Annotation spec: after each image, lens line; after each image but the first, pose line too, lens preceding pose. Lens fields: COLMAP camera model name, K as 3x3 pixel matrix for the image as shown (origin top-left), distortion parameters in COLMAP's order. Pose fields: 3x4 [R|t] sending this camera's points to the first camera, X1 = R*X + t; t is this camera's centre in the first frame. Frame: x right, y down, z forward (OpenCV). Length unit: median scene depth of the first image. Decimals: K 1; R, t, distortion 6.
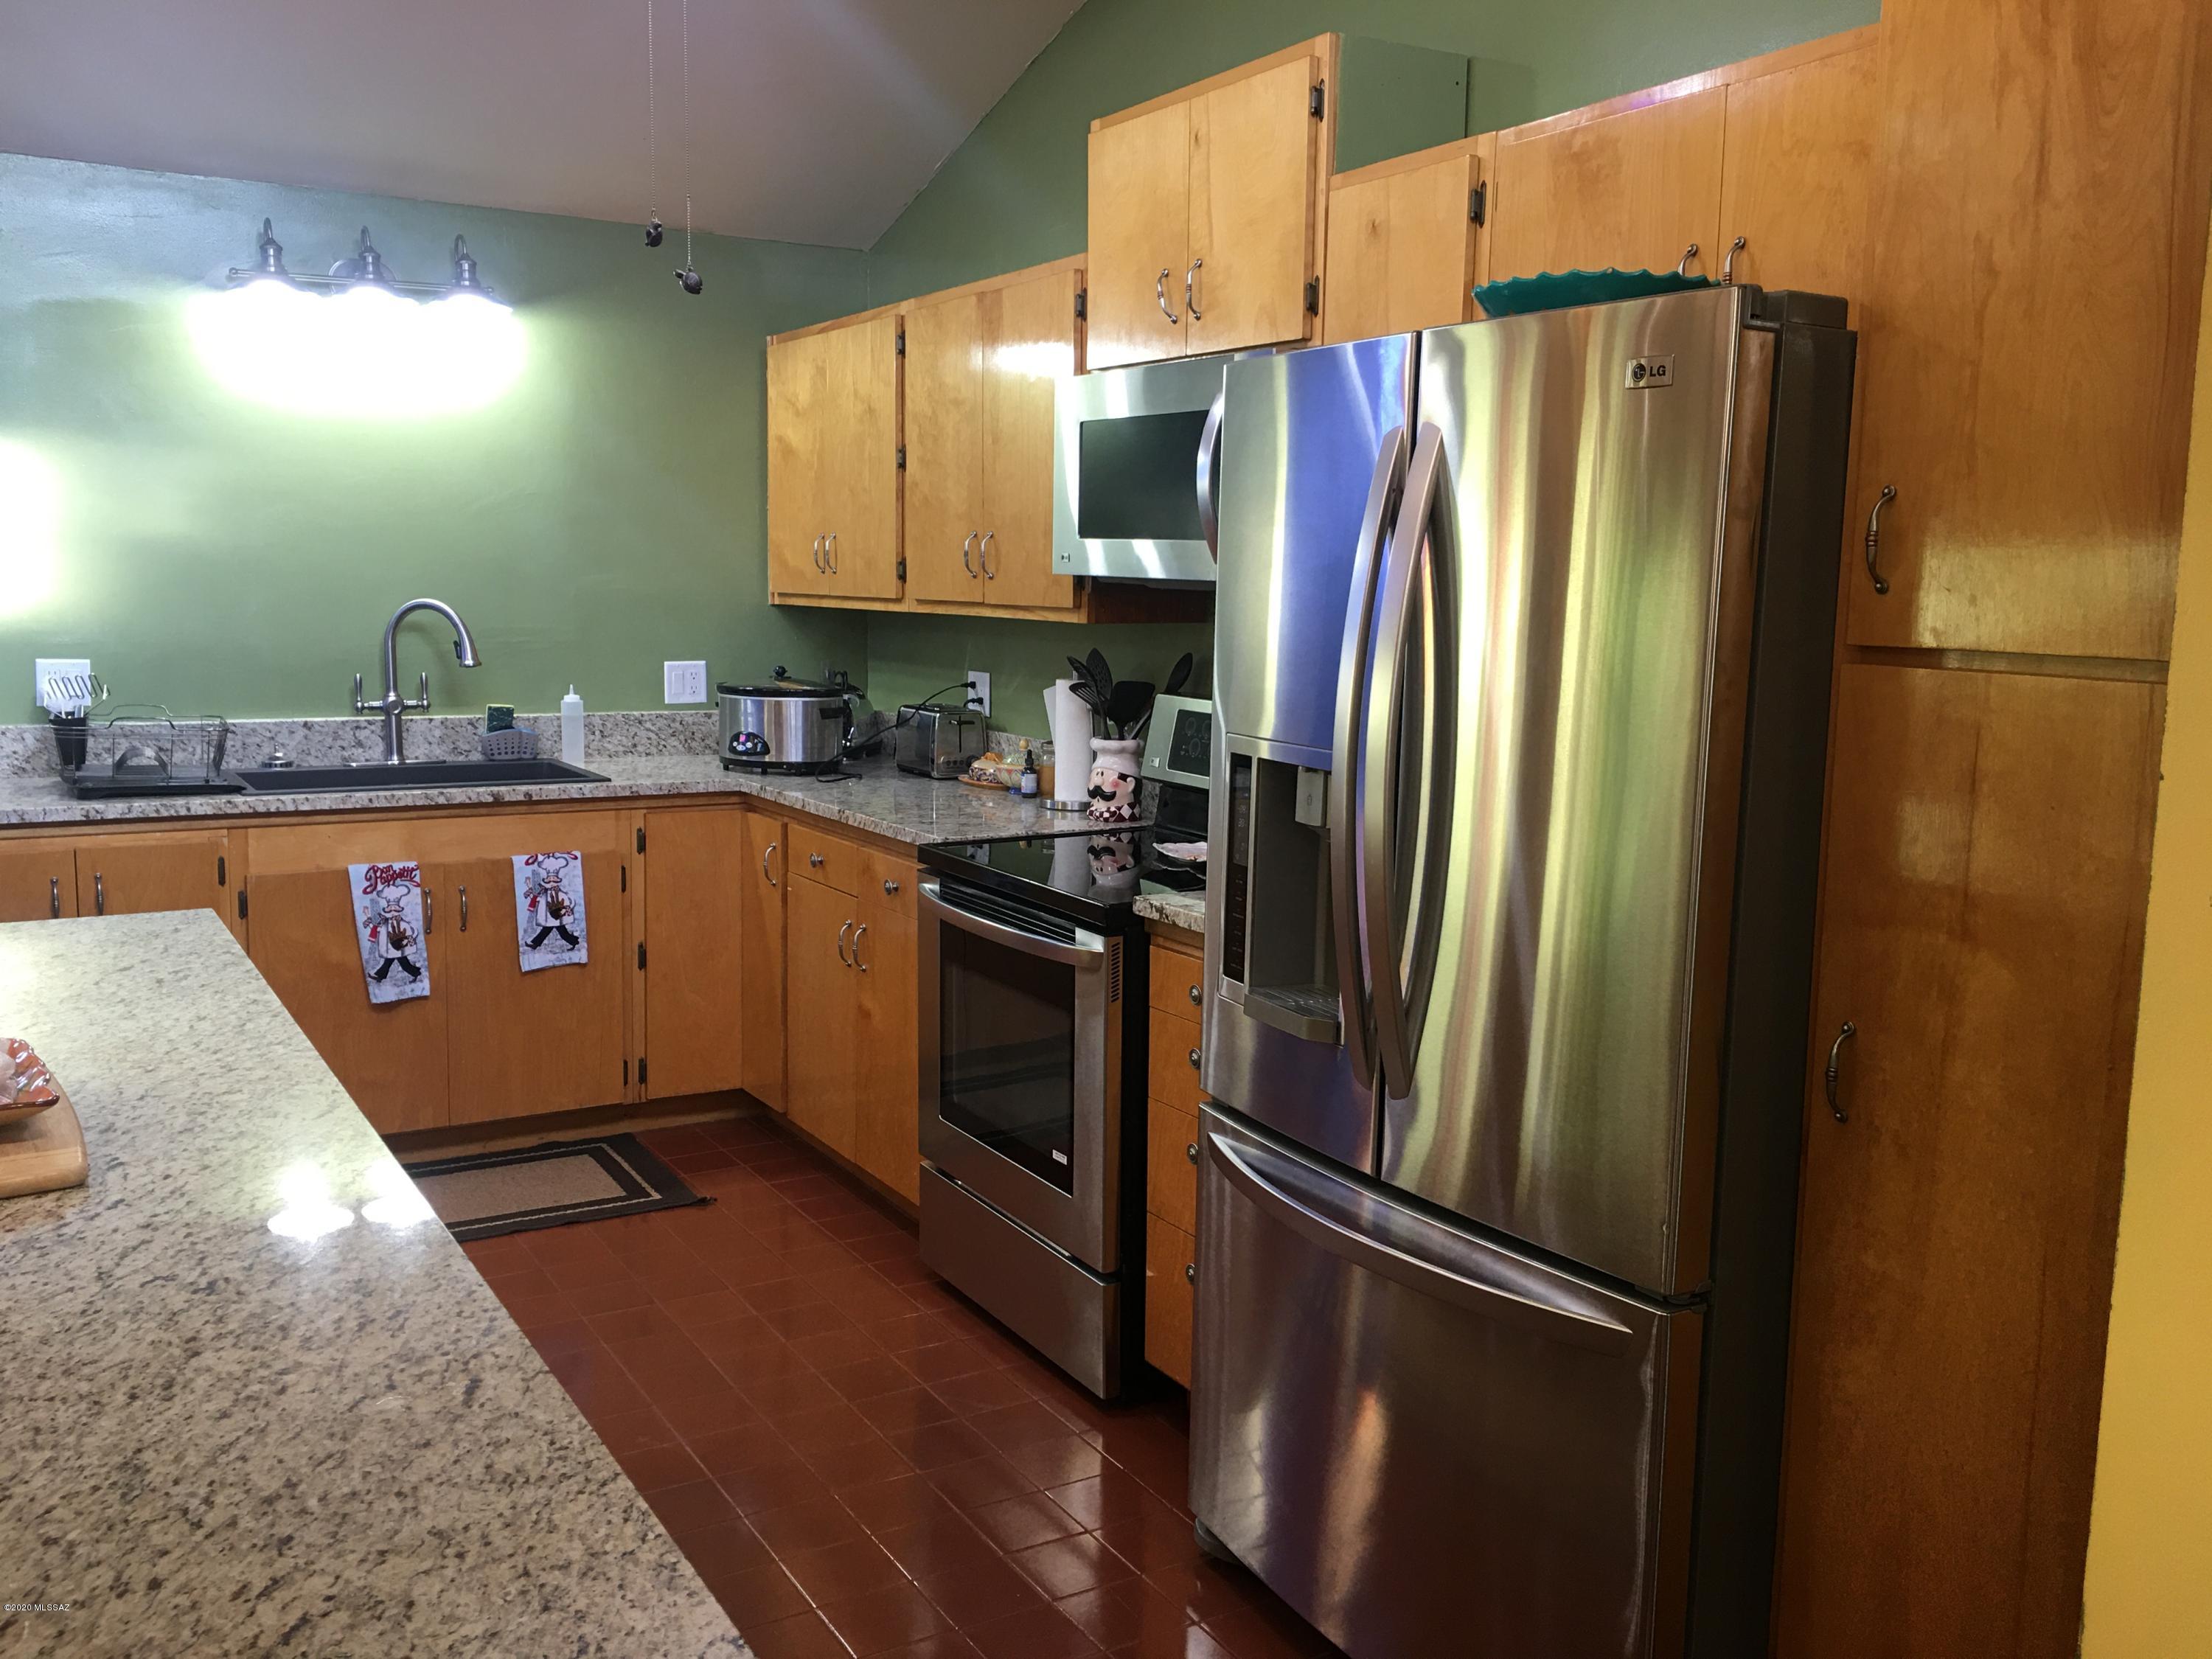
lens RADIAL K [[1850.1, 0, 1103.6], [0, 1850.1, 834.7], [0, 0, 1]] dist [0.003838, -0.027998]
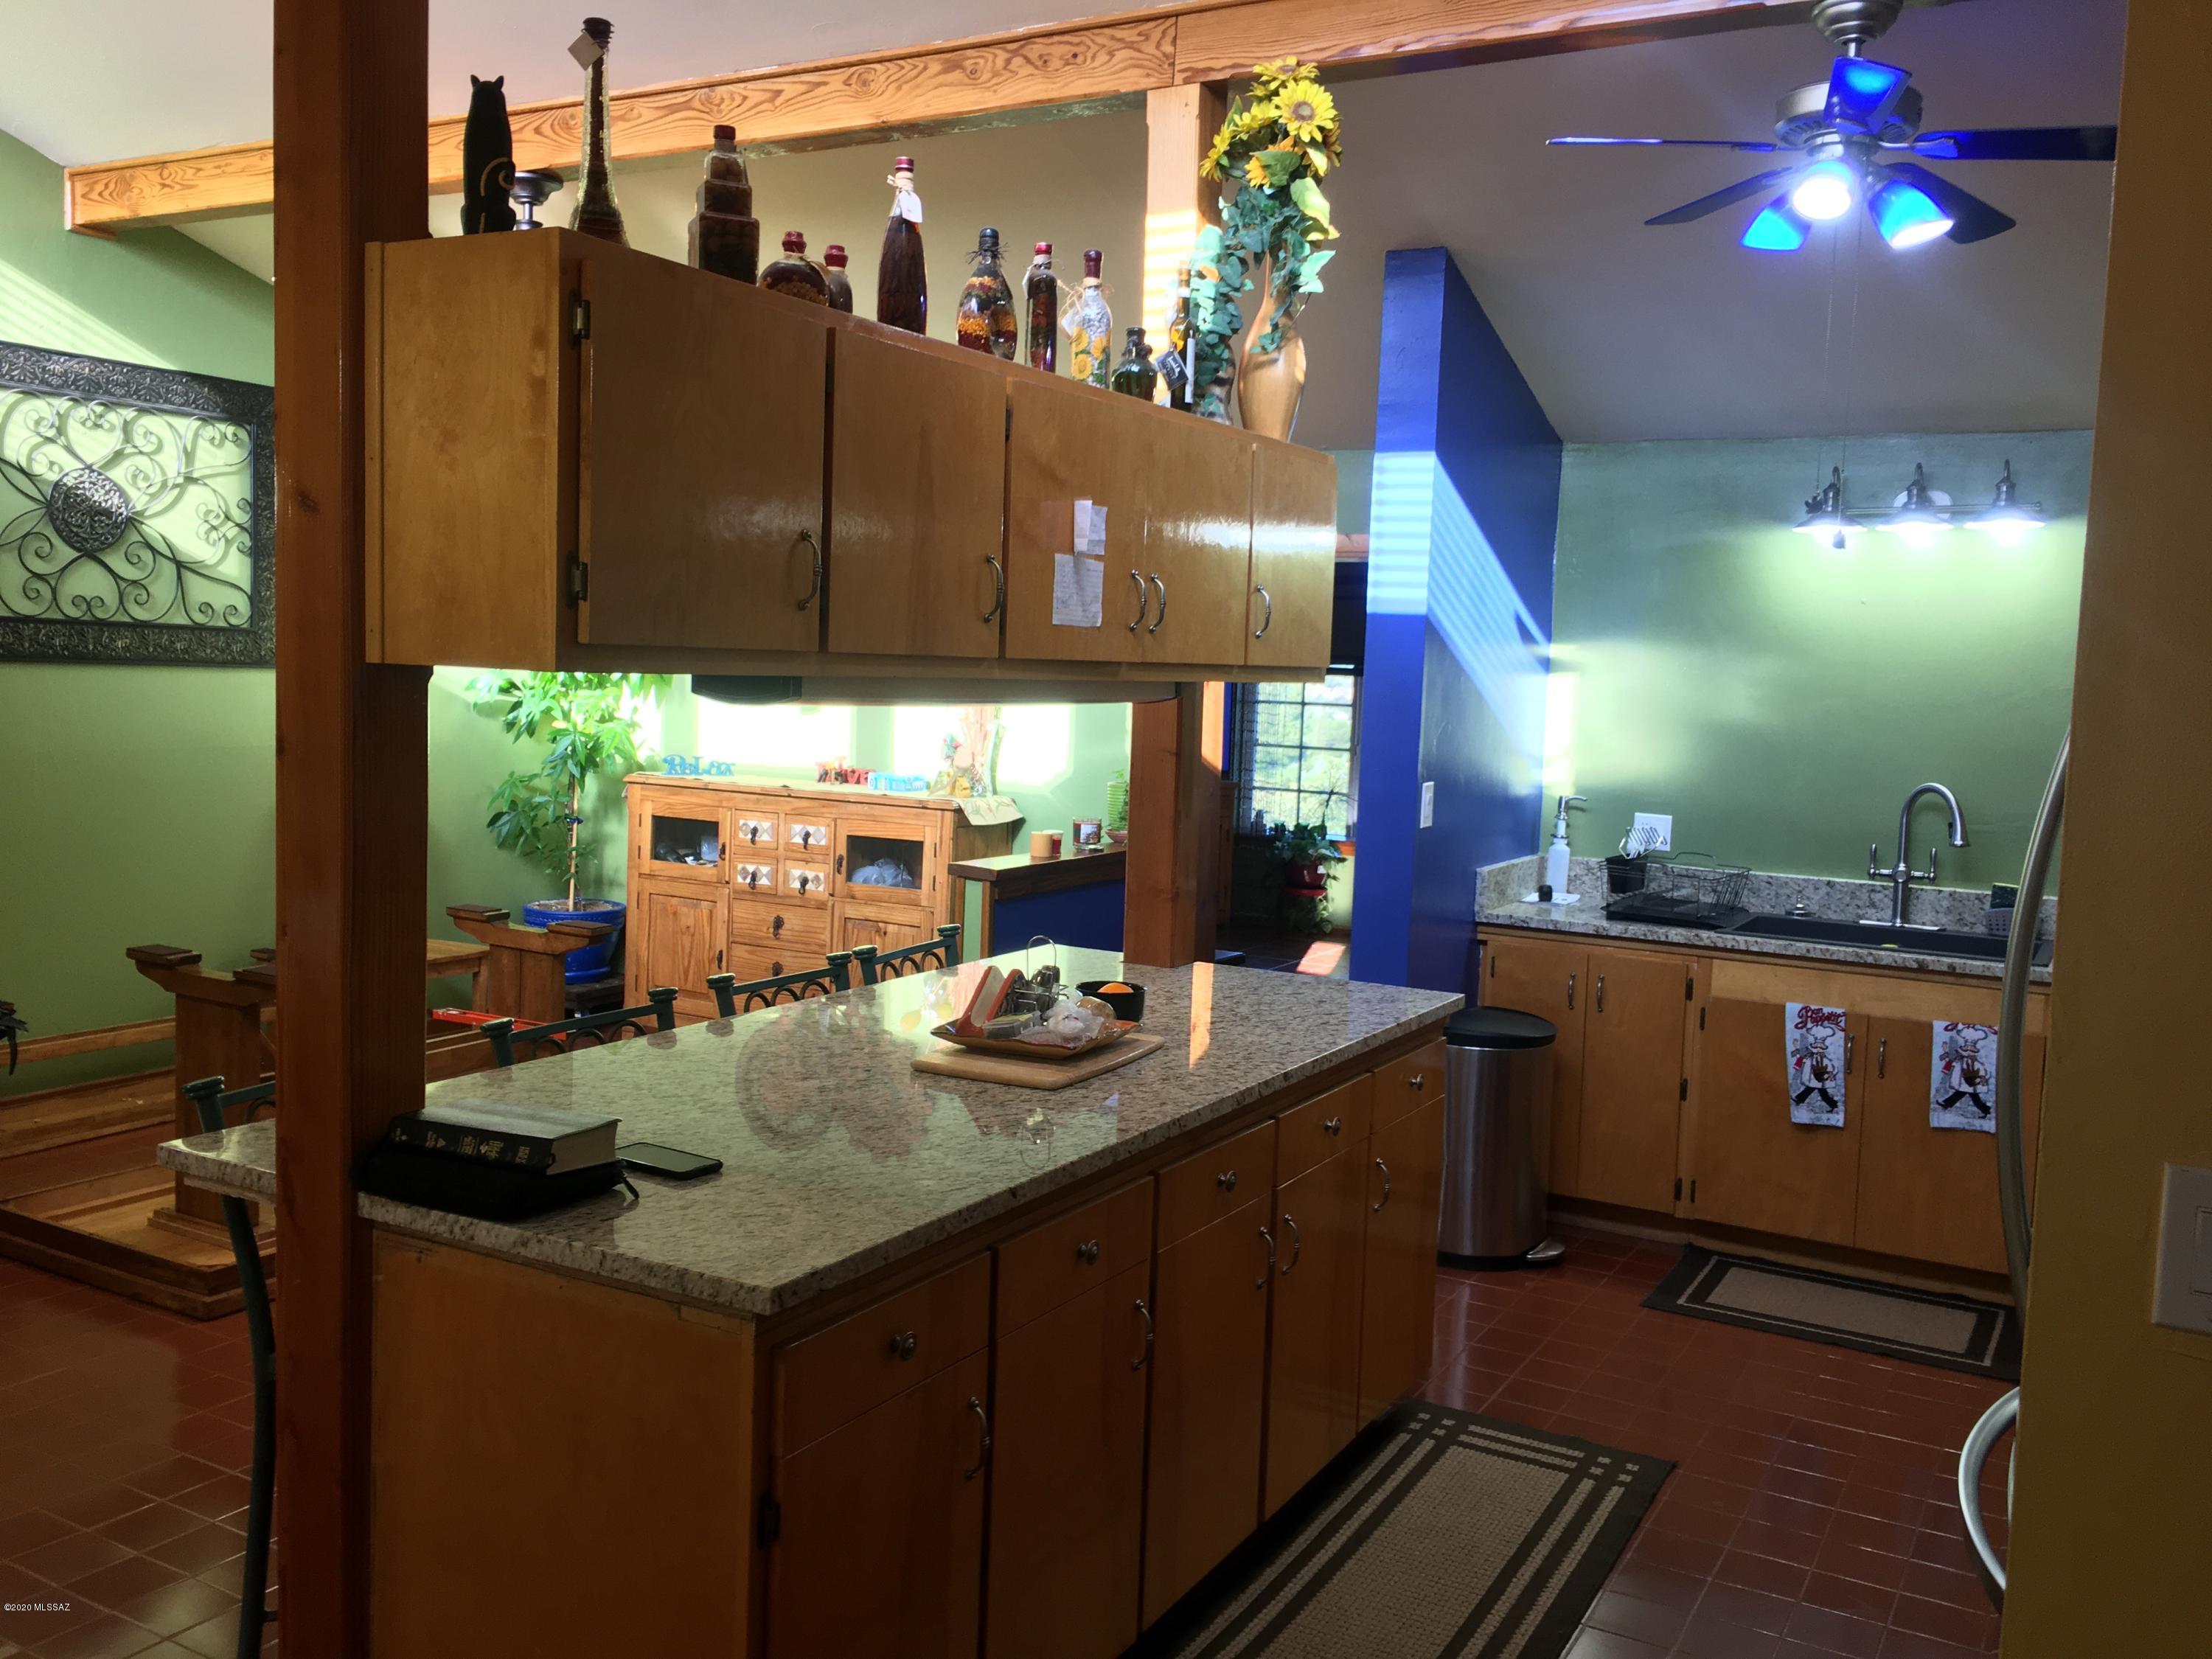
lens RADIAL K [[1850.1, 0, 1140.2], [0, 1850.1, 839.7], [0, 0, 1]] dist [0.003838, -0.027998]
pose [[0.501814, 0.084223, -0.860866, 0.385765], [-0.151301, 0.988451, 0.008510, -0.032726], [0.851640, 0.125979, 0.508761, 0.025523]]
